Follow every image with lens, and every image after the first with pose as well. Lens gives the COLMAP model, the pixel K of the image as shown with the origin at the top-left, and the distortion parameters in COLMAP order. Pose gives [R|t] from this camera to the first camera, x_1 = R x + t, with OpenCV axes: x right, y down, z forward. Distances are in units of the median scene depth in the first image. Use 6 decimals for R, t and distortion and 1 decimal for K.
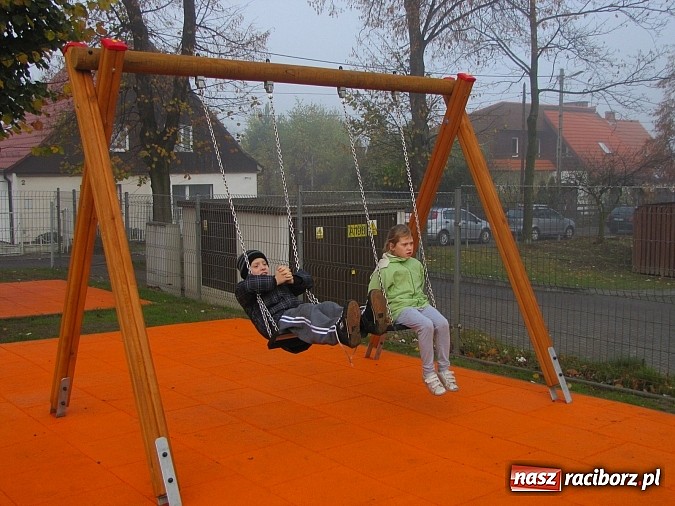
lens RADIAL K [[833.9, 0, 337.5], [0, 833.9, 253.0], [0, 0, 1]] dist [-0.123135, 0.453668]
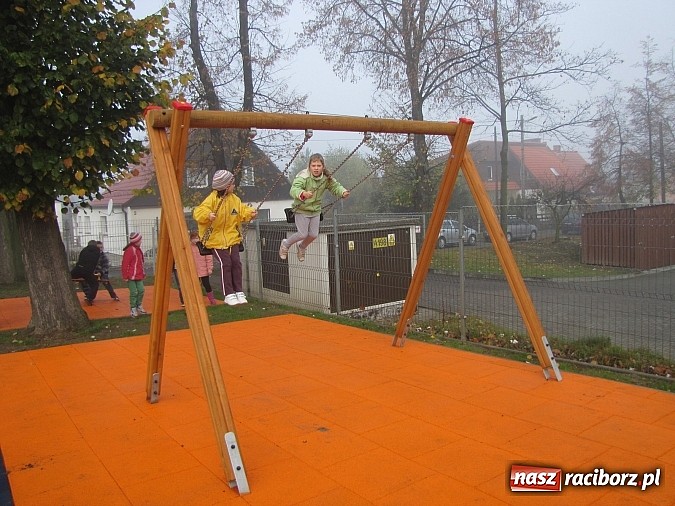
lens RADIAL K [[583.5, 0, 329.3], [0, 583.5, 242.7], [0, 0, 1]] dist [-0.204783, 0.217499]
pose [[0.998107, -0.034299, -0.051058, -0.006912], [0.033546, 0.999317, -0.015528, -0.011692], [0.051556, 0.013786, 0.998575, 0.068932]]
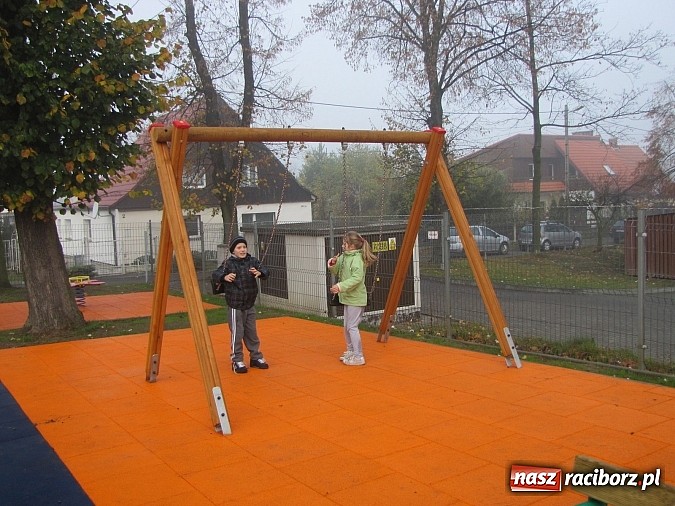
lens RADIAL K [[767.4, 0, 337.5], [0, 767.4, 253.0], [0, 0, 1]] dist [-0.202133, 0.518654]
pose [[0.995647, -0.028923, -0.088607, 0.049002], [0.026892, 0.999350, -0.024022, 0.007363], [0.089244, 0.021535, 0.995777, -0.129605]]
